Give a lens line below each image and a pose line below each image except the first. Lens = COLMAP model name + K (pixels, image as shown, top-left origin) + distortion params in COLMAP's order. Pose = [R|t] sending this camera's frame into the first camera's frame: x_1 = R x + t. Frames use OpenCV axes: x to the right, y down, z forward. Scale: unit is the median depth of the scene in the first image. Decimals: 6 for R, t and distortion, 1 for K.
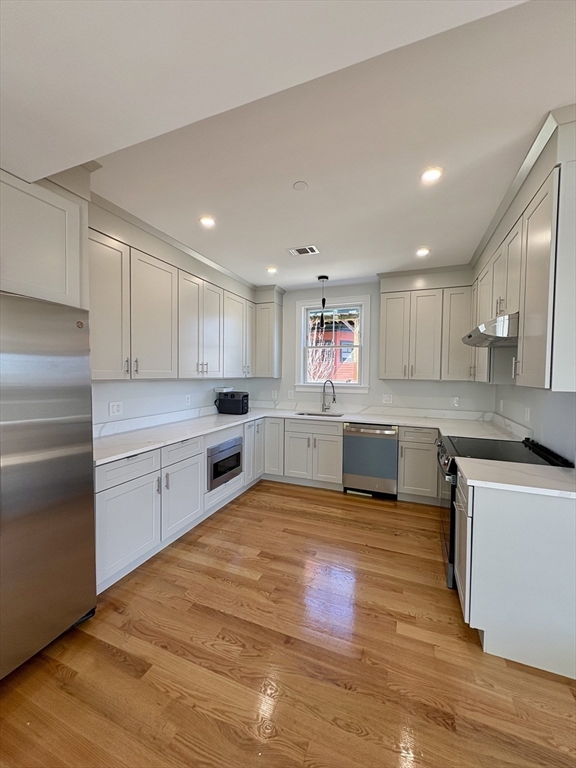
lens RADIAL K [[306.6, 0, 288.0], [0, 306.6, 384.0], [0, 0, 1]] dist [0.002542, 0.000217]
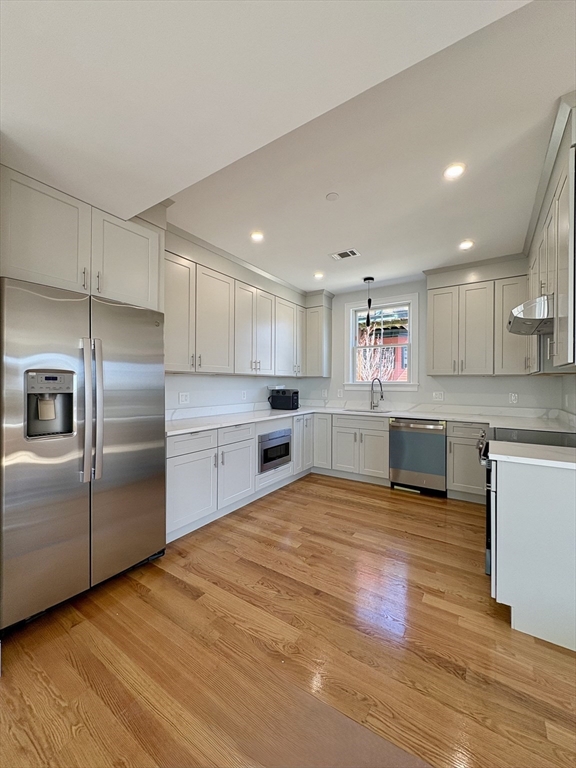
lens RADIAL K [[306.6, 0, 288.0], [0, 306.6, 384.0], [0, 0, 1]] dist [0.002542, 0.000217]
pose [[0.979567, -0.006346, -0.201017, 0.073144], [-0.000509, 0.999421, -0.034031, 0.062486], [0.201116, 0.033438, 0.978997, -0.088425]]
